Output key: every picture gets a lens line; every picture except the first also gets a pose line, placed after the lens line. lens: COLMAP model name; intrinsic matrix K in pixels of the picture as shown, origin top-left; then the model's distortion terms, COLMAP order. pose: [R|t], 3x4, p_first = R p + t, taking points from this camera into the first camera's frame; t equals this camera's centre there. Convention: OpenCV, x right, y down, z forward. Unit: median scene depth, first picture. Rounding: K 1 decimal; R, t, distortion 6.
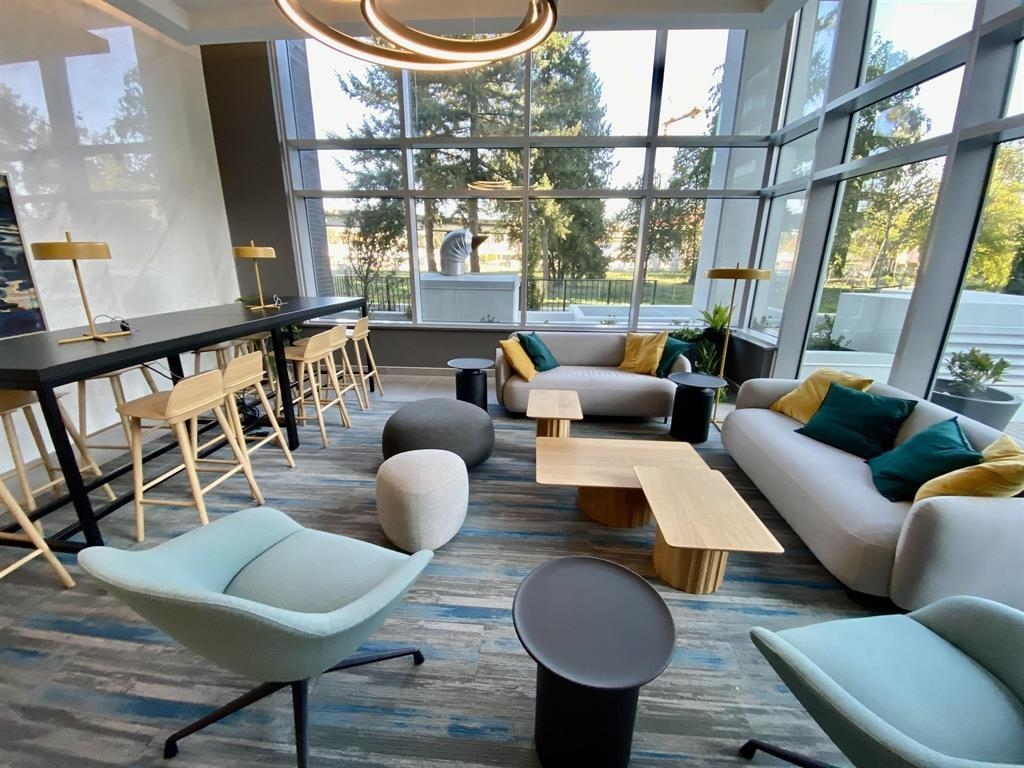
lens RADIAL K [[413.5, 0, 513.8], [0, 413.5, 387.2], [0, 0, 1]] dist [0.001445, -0.012433]
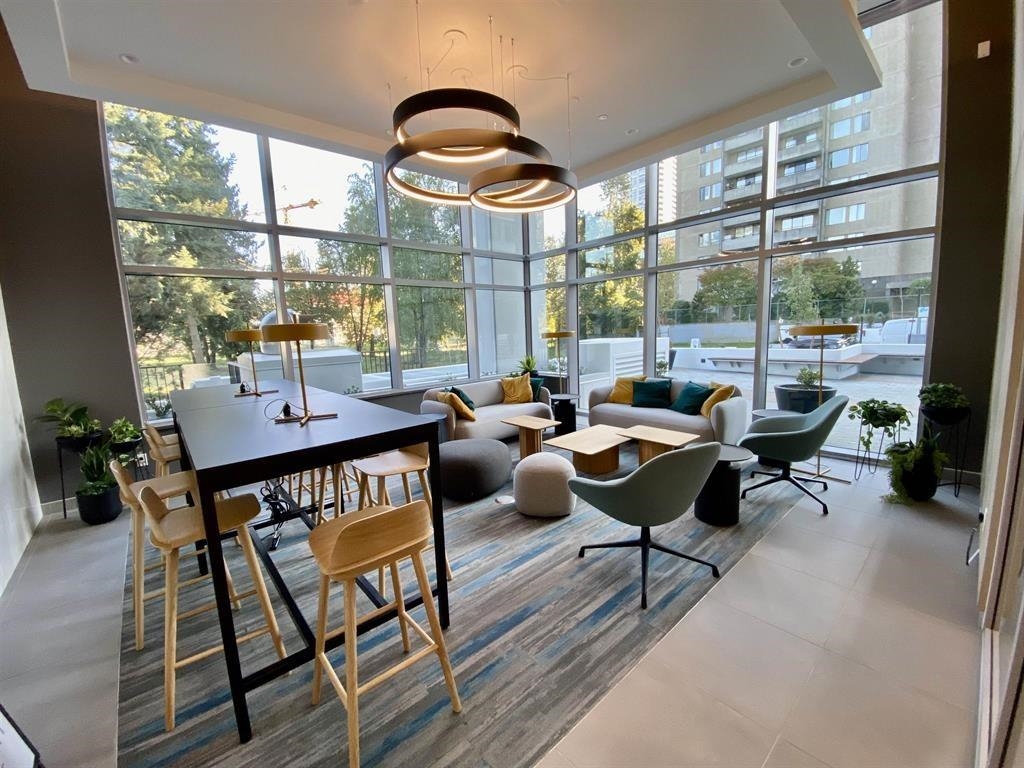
lens RADIAL K [[416.5, 0, 507.0], [0, 416.5, 383.6], [0, 0, 1]] dist [0.001728, 0.000050]
pose [[0.700795, -0.136185, 0.700243, -0.103260], [0.260941, 0.962518, -0.073954, -0.000511], [-0.663925, 0.234549, 0.710063, -0.003895]]
